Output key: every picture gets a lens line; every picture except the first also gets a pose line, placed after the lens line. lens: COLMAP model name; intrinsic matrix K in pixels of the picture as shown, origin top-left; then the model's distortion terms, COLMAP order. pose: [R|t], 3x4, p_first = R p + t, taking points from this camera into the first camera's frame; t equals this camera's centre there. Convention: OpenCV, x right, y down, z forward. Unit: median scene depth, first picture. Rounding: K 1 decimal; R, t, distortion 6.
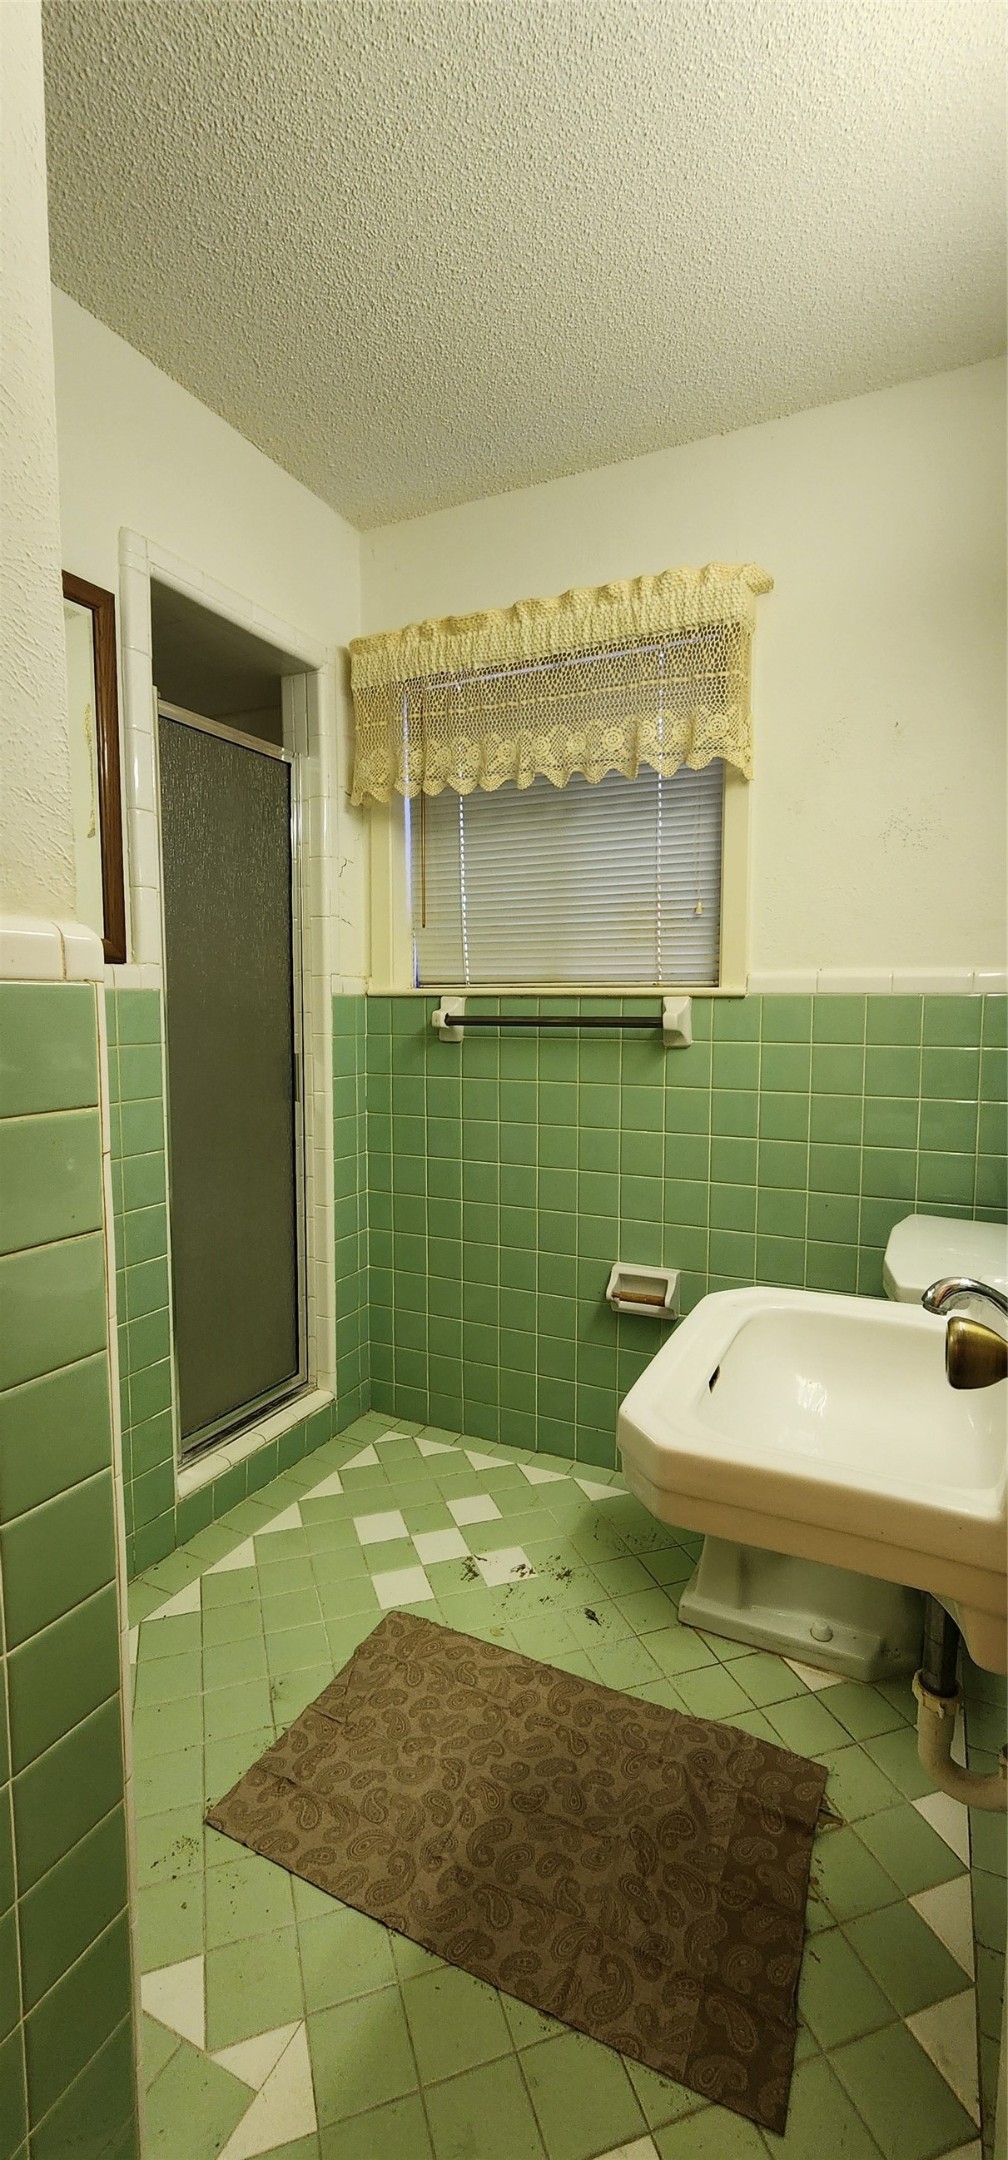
lens RADIAL K [[891.7, 0, 508.9], [0, 891.7, 1075.1], [0, 0, 1]] dist [-0.001496, 0.000712]
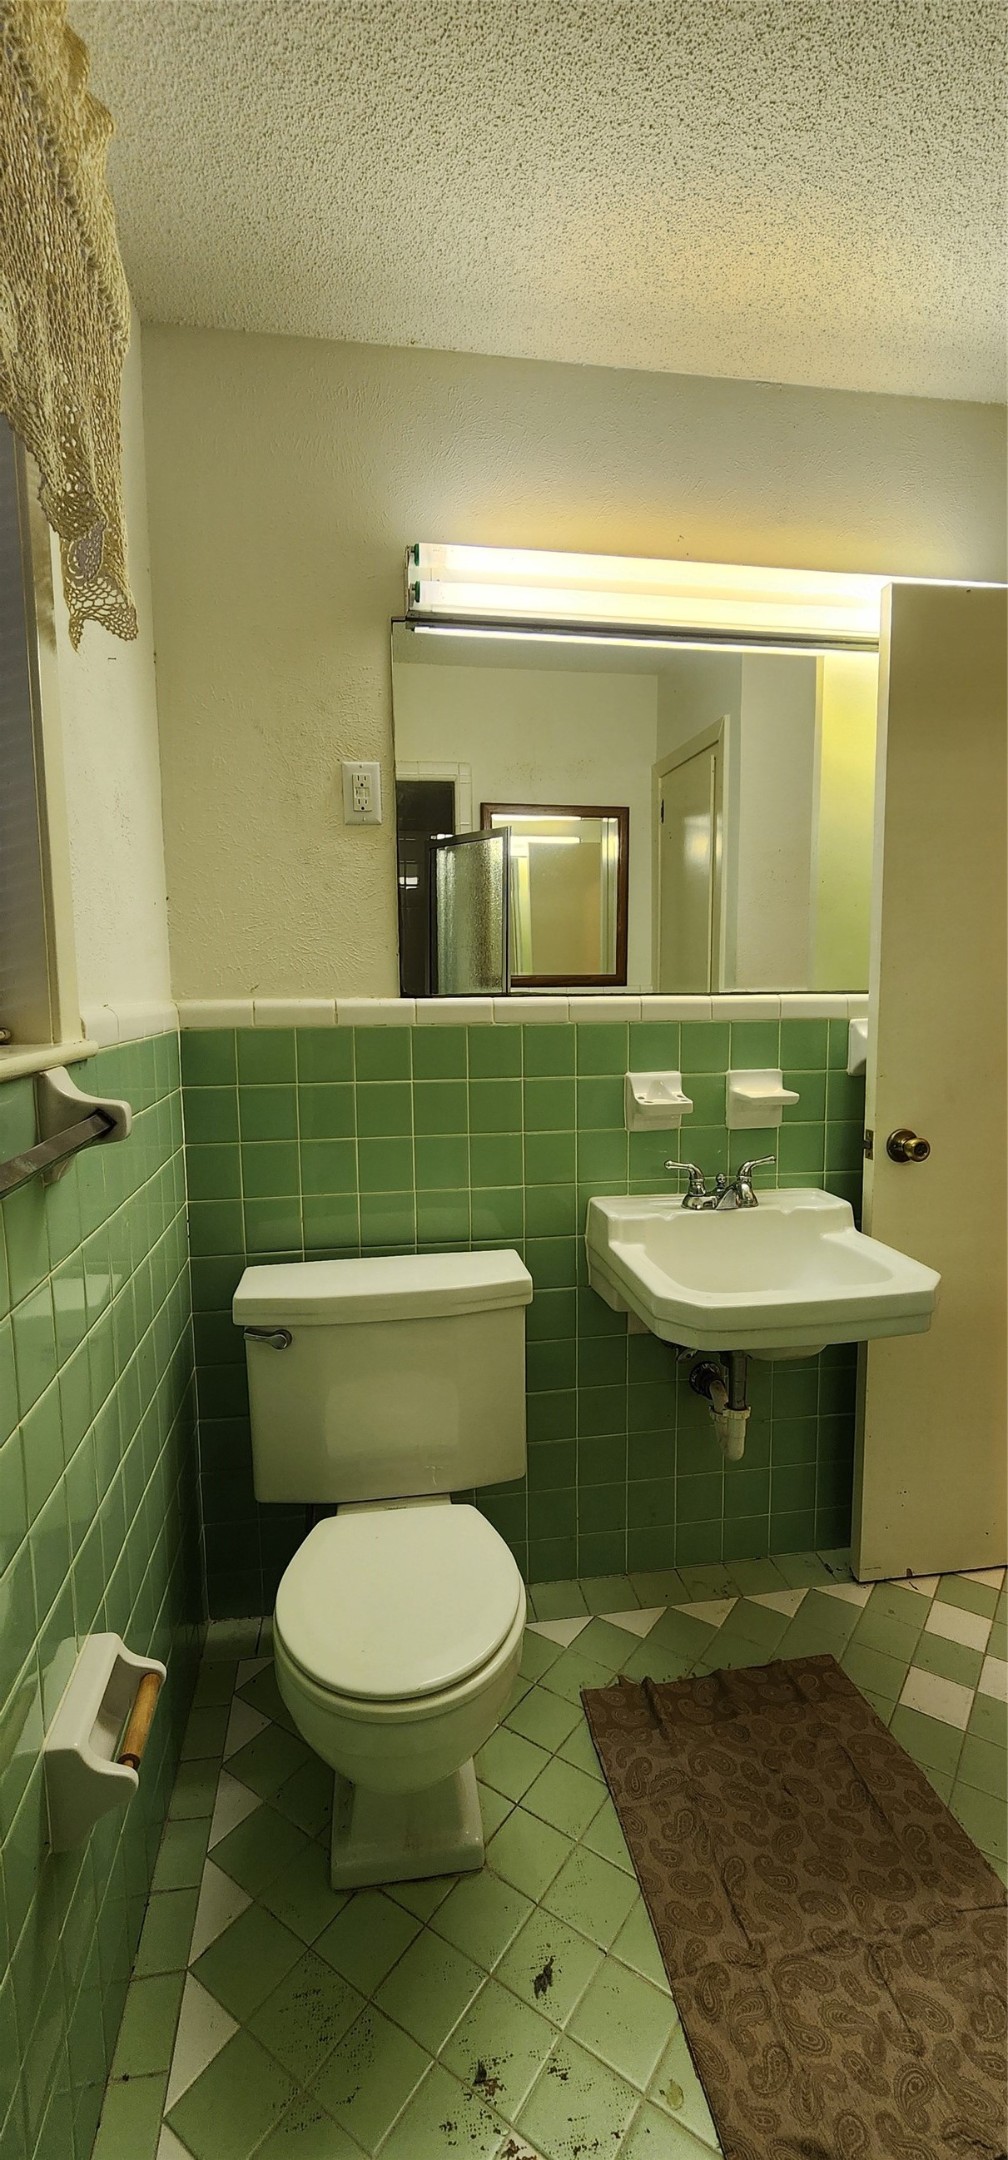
lens RADIAL K [[891.7, 0, 511.2], [0, 891.7, 1081.2], [0, 0, 1]] dist [-0.001496, 0.000712]
pose [[-0.581085, -0.081563, 0.809745, -0.462295], [0.073793, 0.985587, 0.152229, -0.186740], [-0.810490, 0.148212, -0.566691, 1.604311]]
